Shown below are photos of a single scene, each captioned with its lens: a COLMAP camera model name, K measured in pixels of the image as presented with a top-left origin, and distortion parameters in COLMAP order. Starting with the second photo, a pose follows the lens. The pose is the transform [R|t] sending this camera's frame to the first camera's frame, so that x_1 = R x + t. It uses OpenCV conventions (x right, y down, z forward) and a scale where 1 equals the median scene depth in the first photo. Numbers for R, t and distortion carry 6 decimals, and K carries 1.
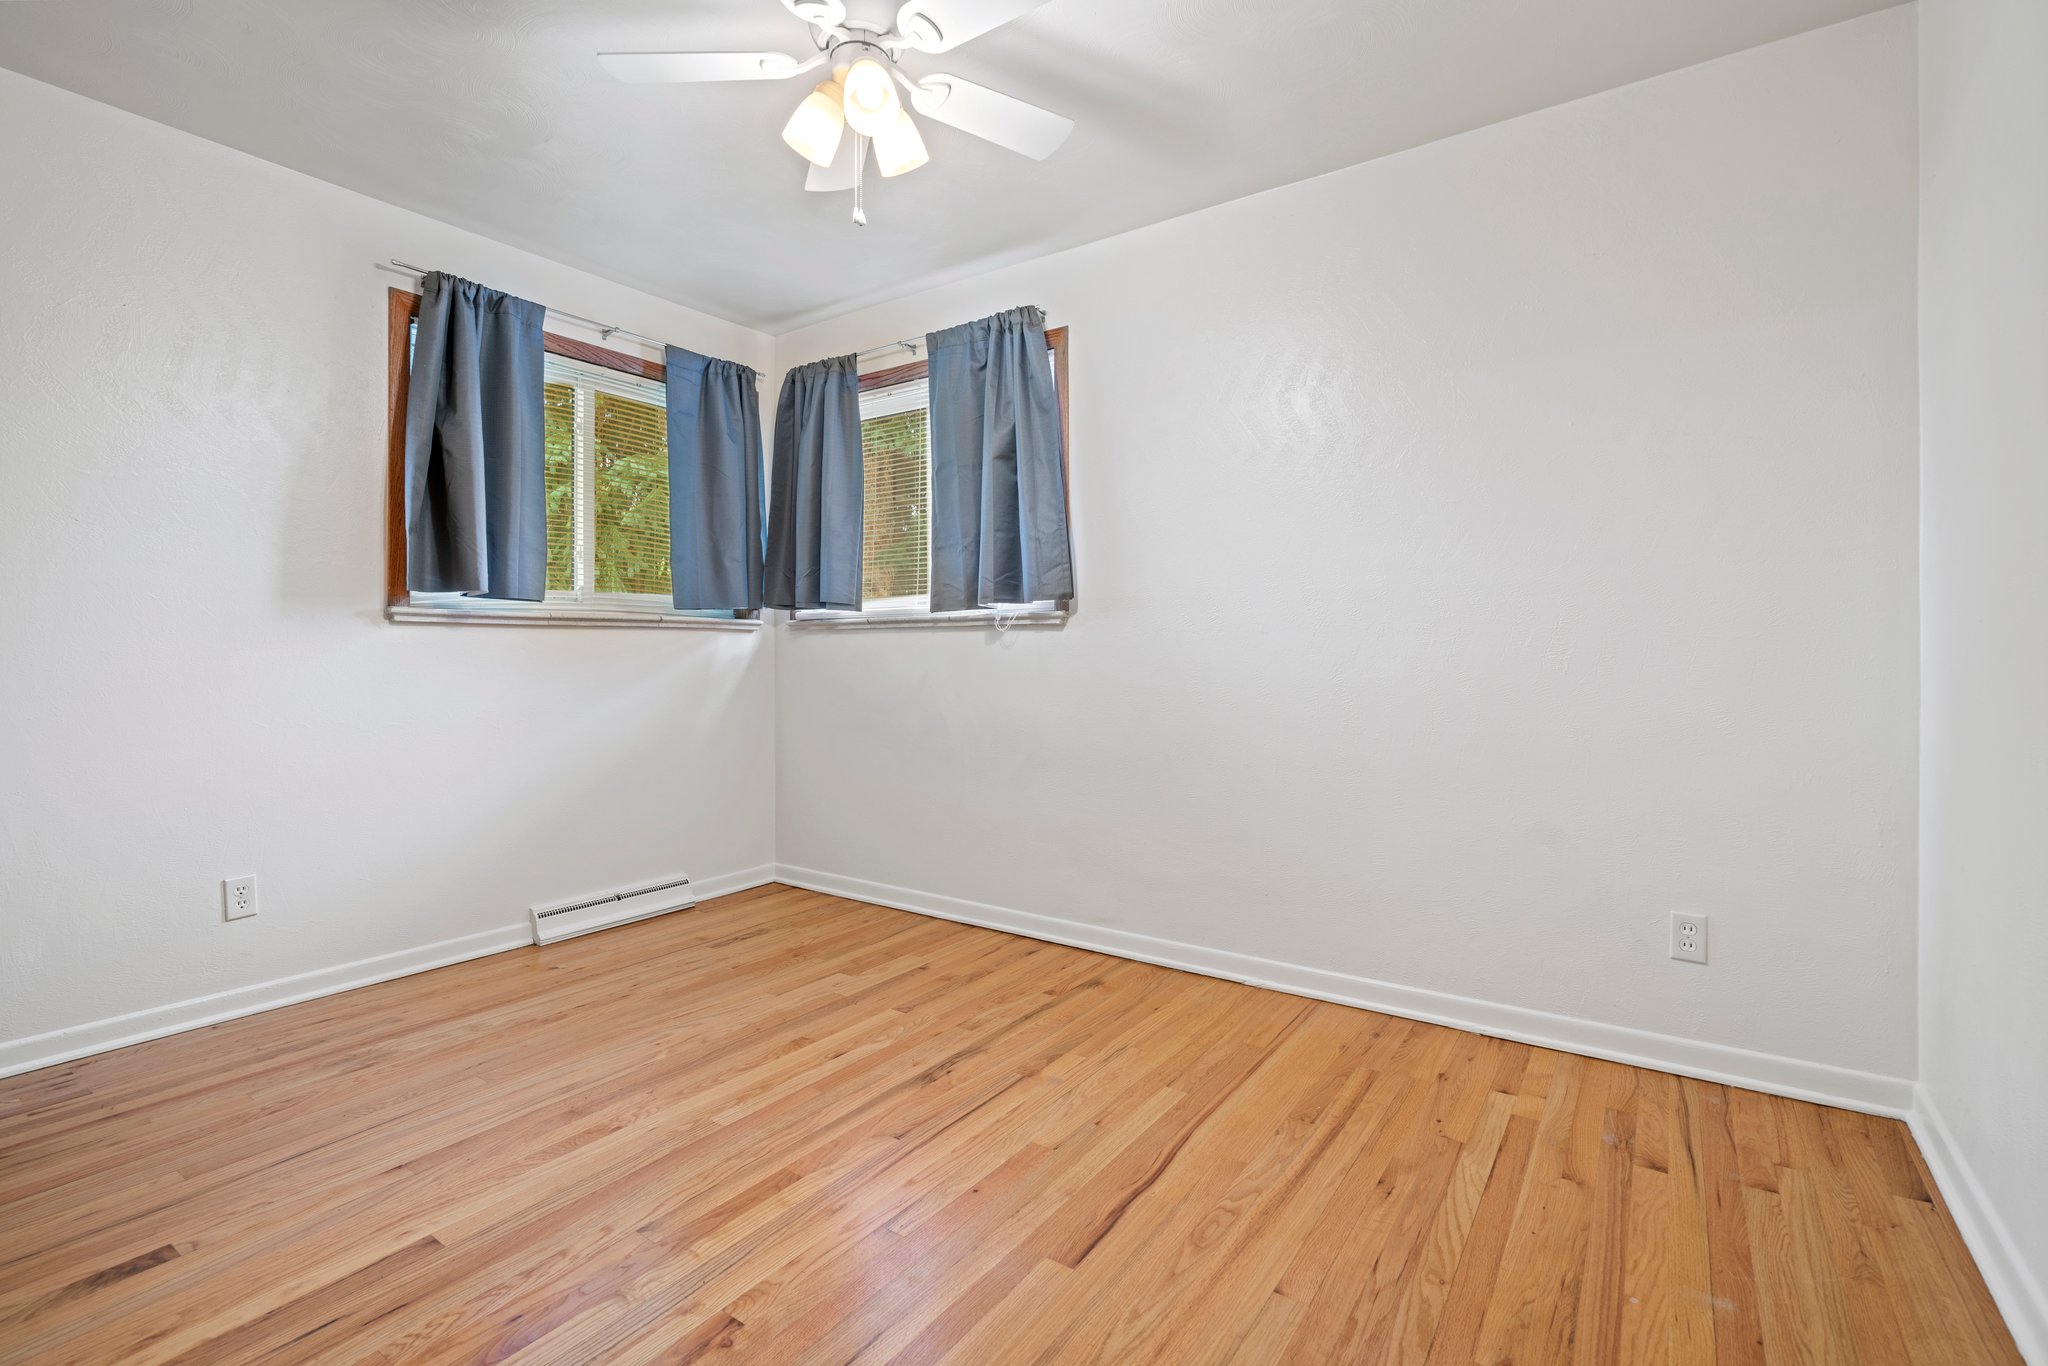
lens RADIAL K [[936.1, 0, 1022.4], [0, 936.1, 665.4], [0, 0, 1]] dist [-0.010126, 0.003743]
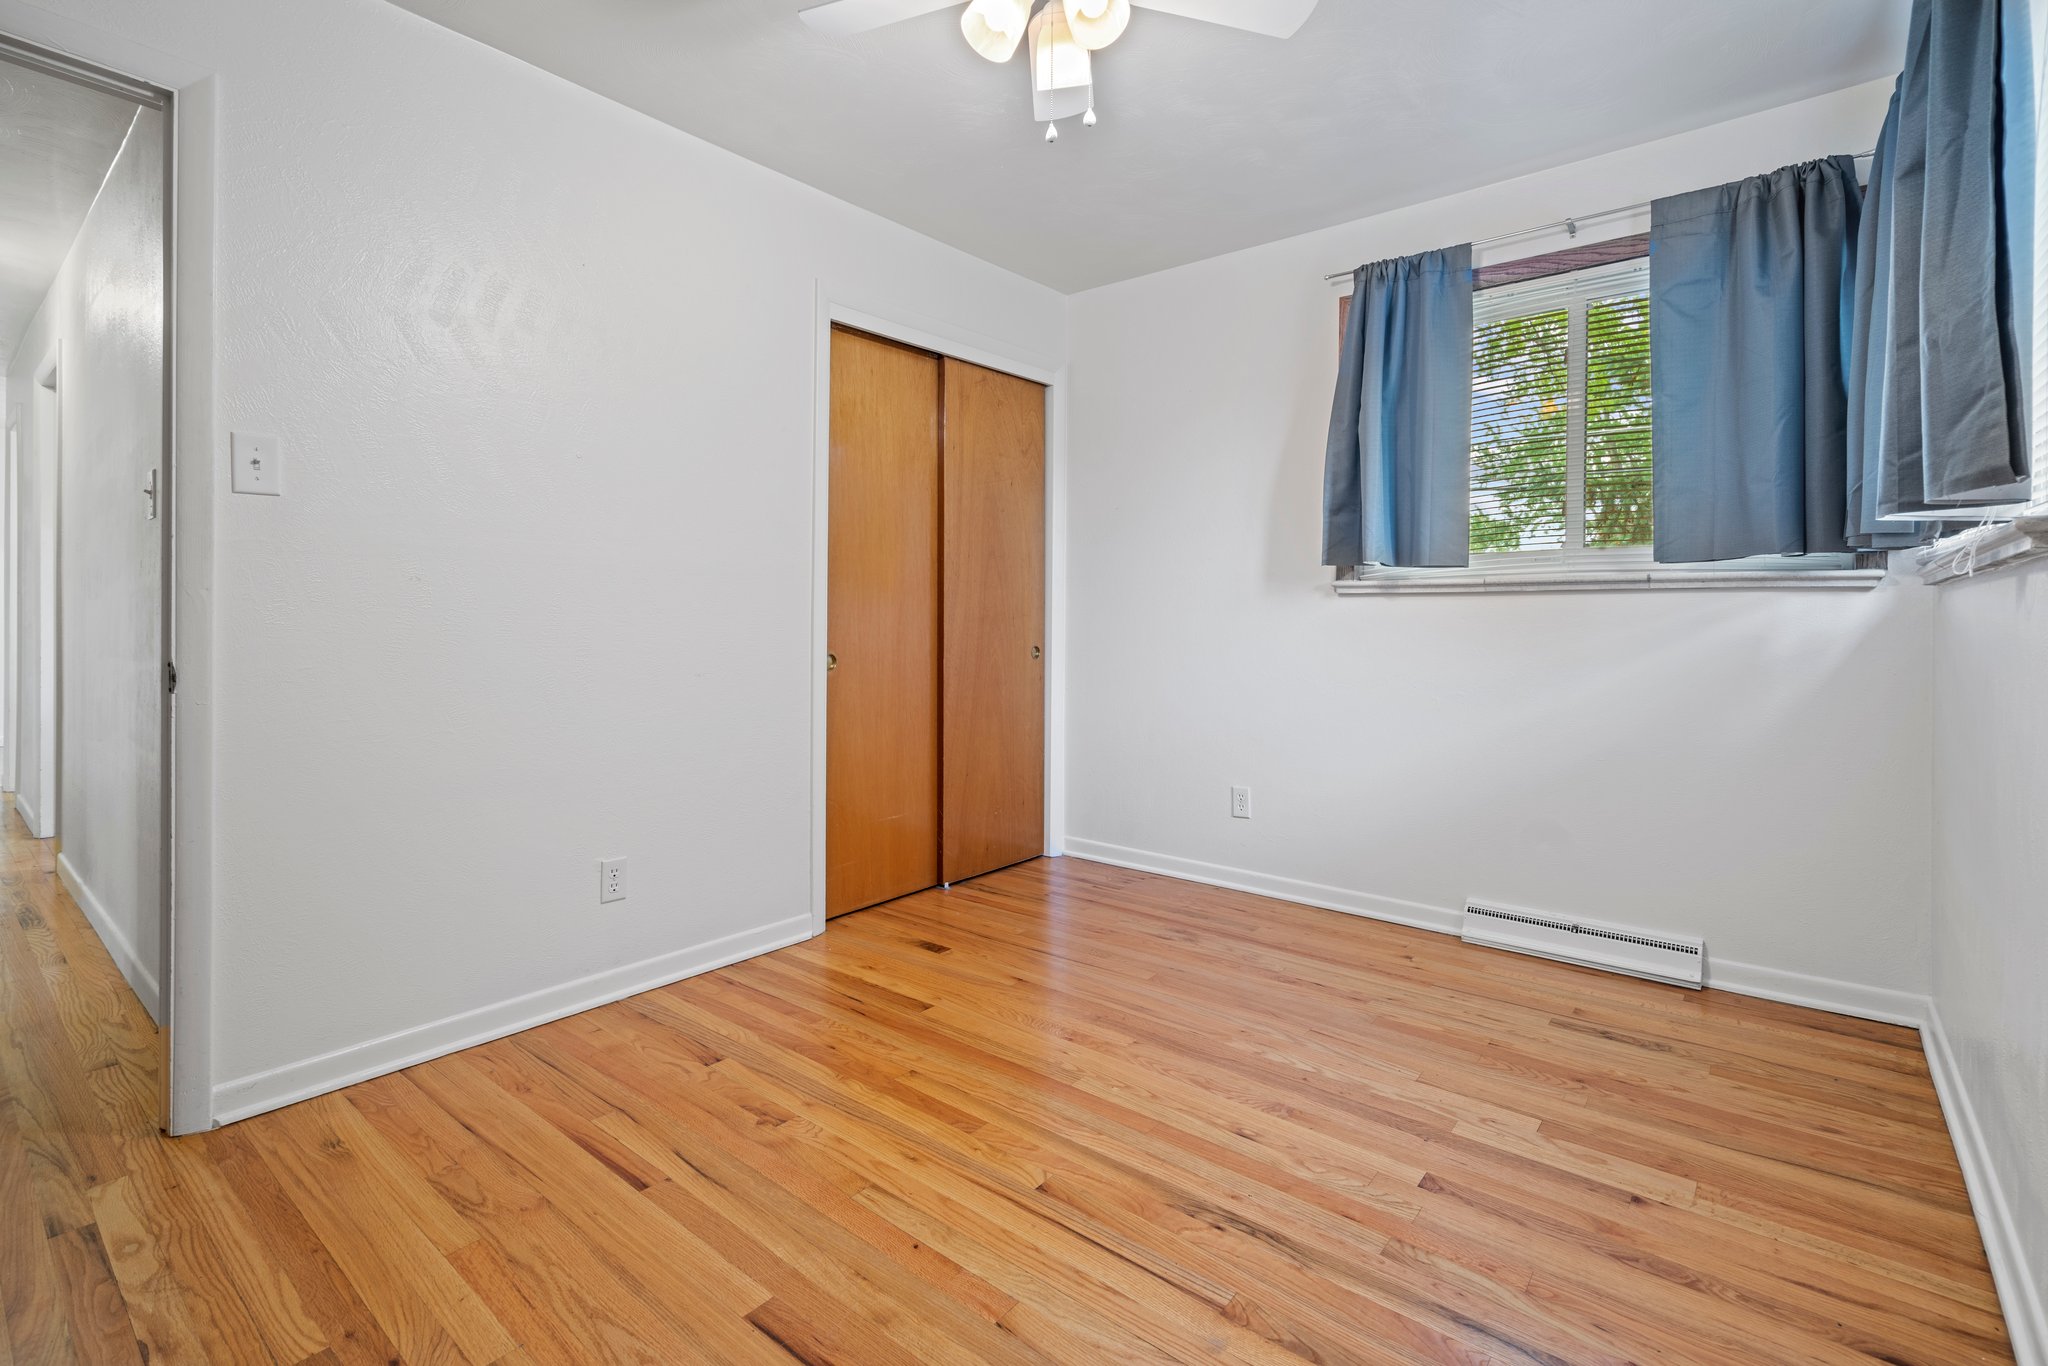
lens RADIAL K [[936.1, 0, 1013.6], [0, 936.1, 630.8], [0, 0, 1]] dist [-0.010126, 0.003743]
pose [[-0.085514, 0.013271, -0.996249, 0.479239], [-0.018207, 0.999724, 0.014880, -0.011998], [0.996171, 0.019411, -0.085248, 0.696849]]
